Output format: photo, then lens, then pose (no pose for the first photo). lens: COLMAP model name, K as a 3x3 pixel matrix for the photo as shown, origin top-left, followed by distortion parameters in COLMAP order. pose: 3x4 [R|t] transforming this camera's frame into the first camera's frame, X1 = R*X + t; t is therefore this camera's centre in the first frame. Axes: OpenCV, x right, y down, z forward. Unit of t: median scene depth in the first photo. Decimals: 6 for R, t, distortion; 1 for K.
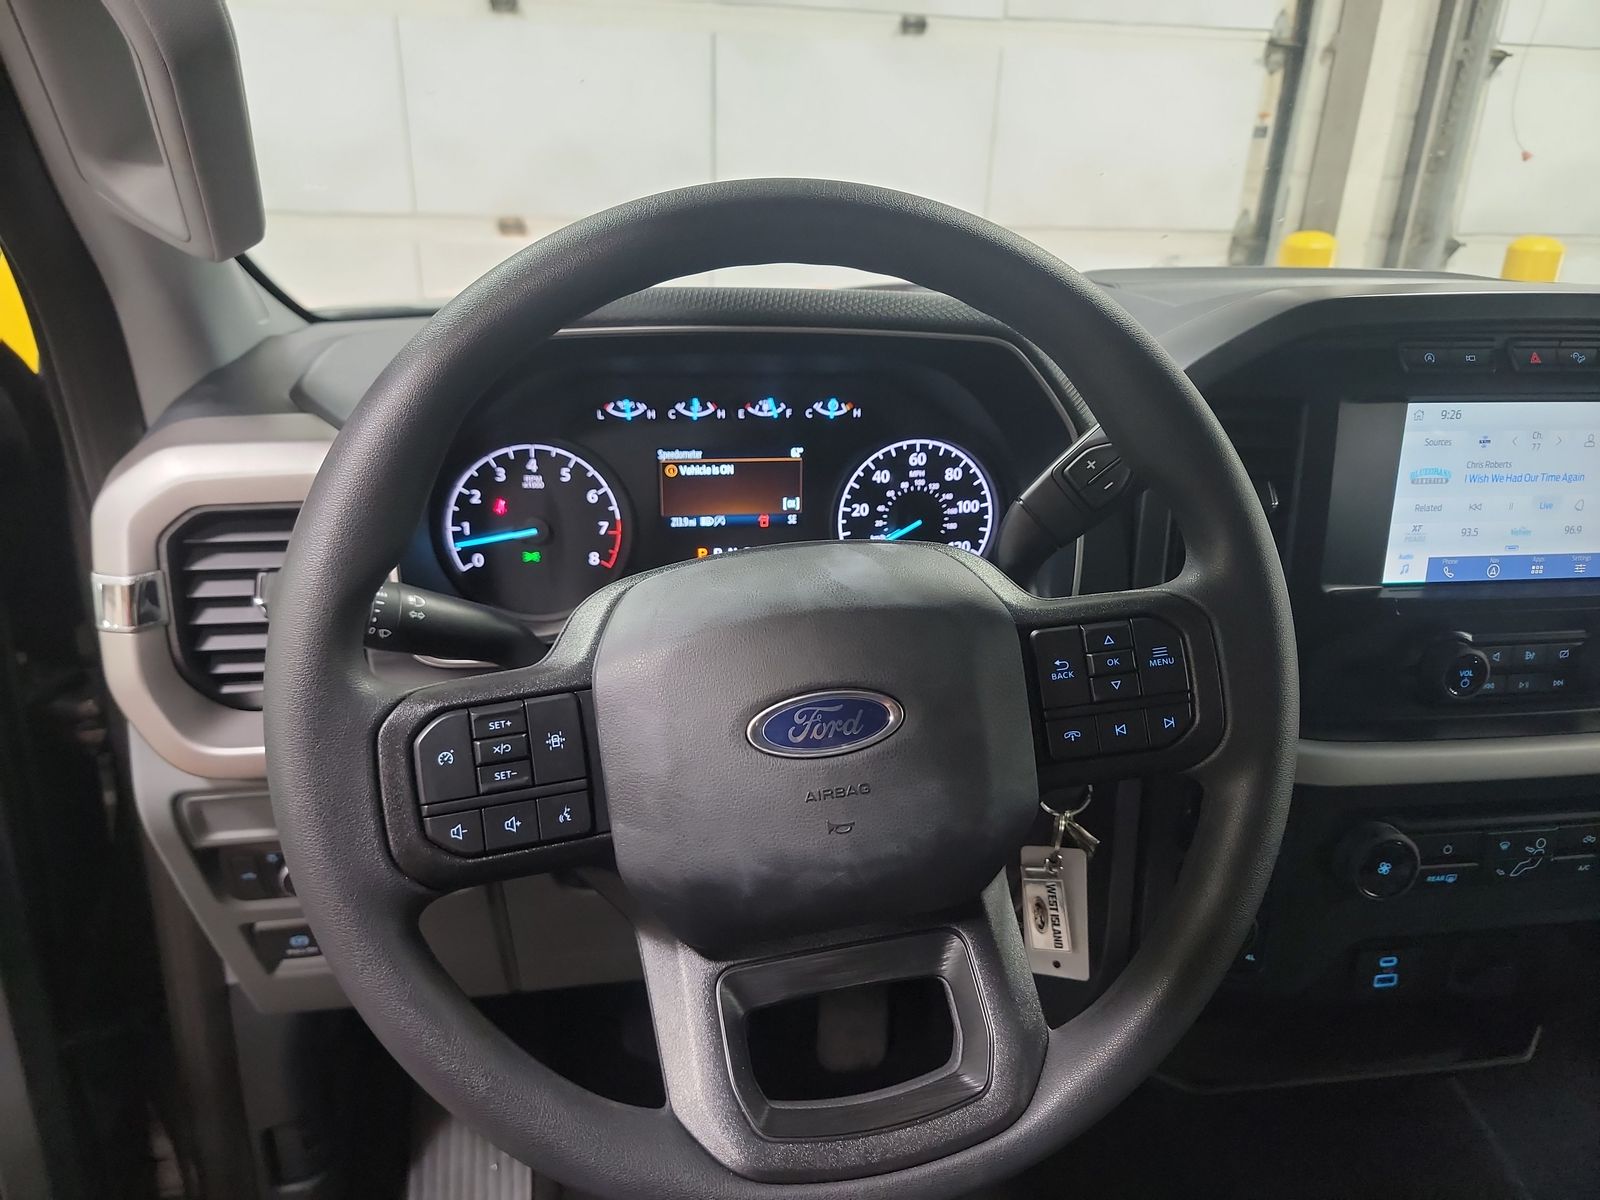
lens RADIAL K [[1115.4, 0, 825.6], [0, 1115.4, 609.5], [0, 0, 1]] dist [0.009935, 0.001905]
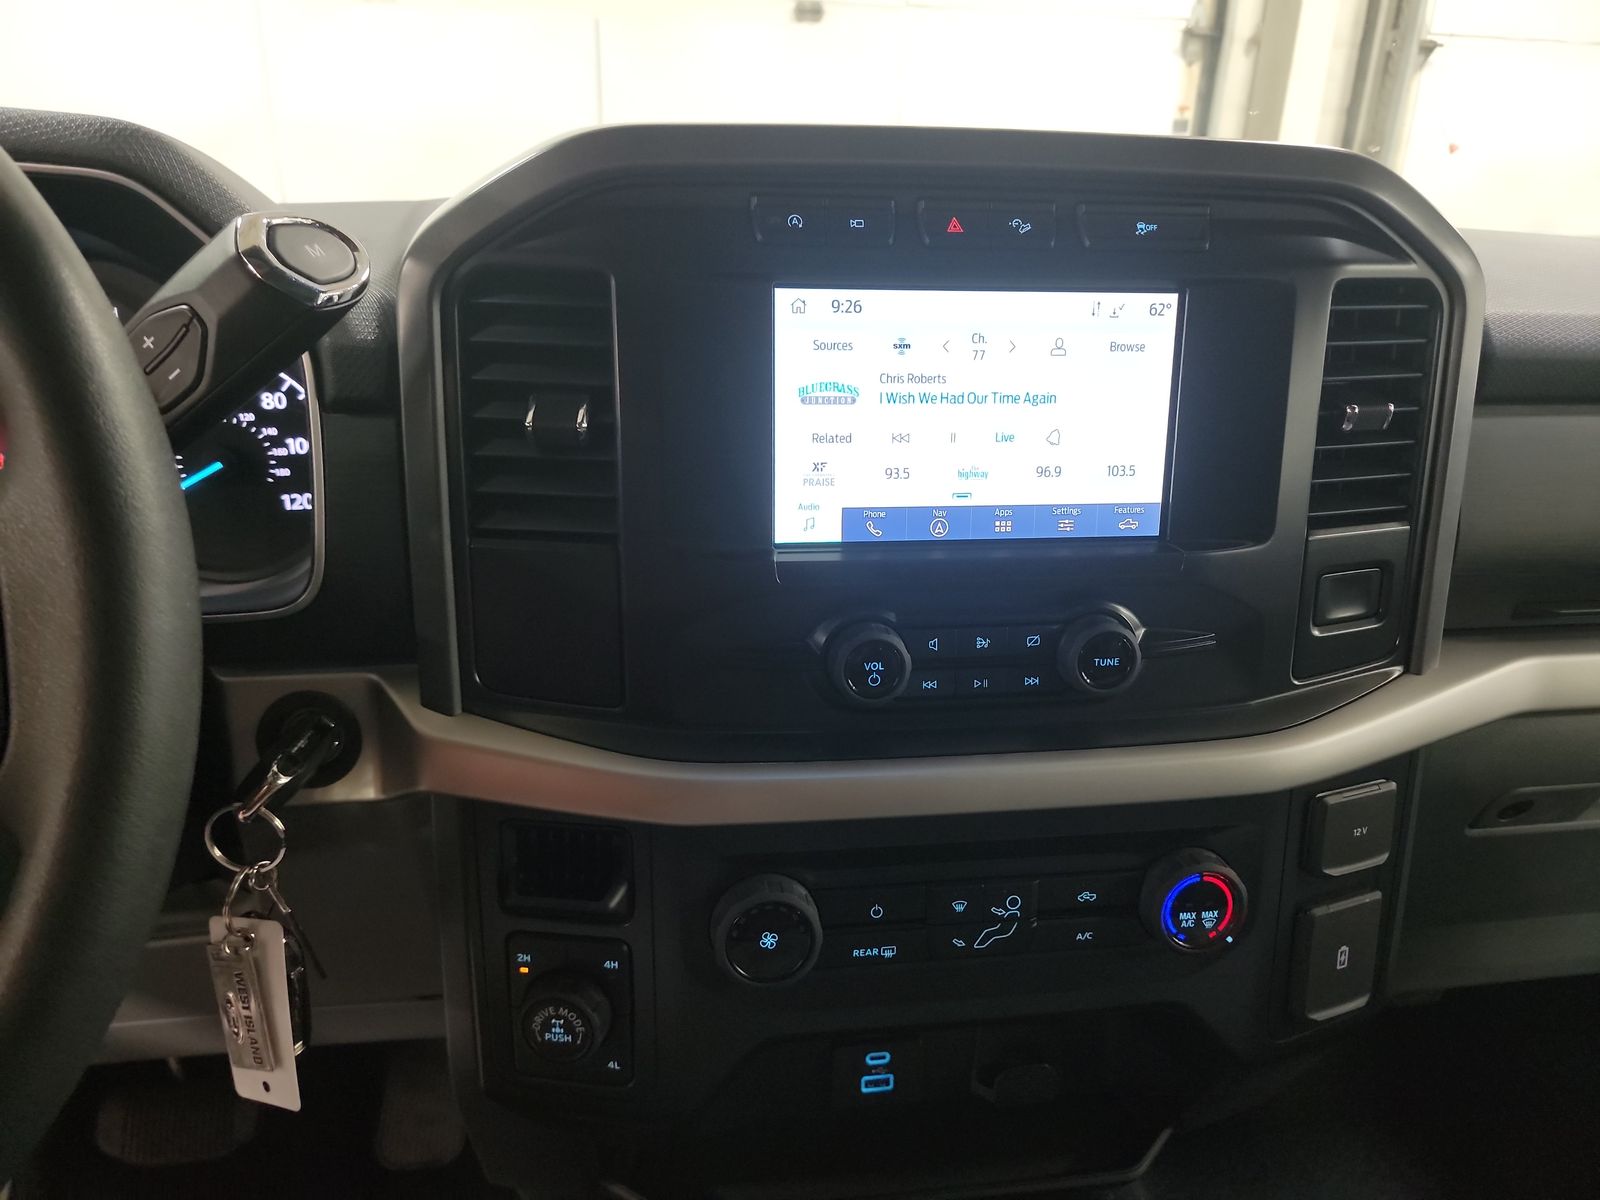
lens RADIAL K [[1126.3, 0, 800.0], [0, 1126.3, 600.0], [0, 0, 1]] dist [0.056273, -0.027902]
pose [[0.999984, 0.002270, 0.005134, 0.480238], [-0.002151, 0.999733, -0.022993, 0.028749], [-0.005185, 0.022982, 0.999722, 0.254071]]
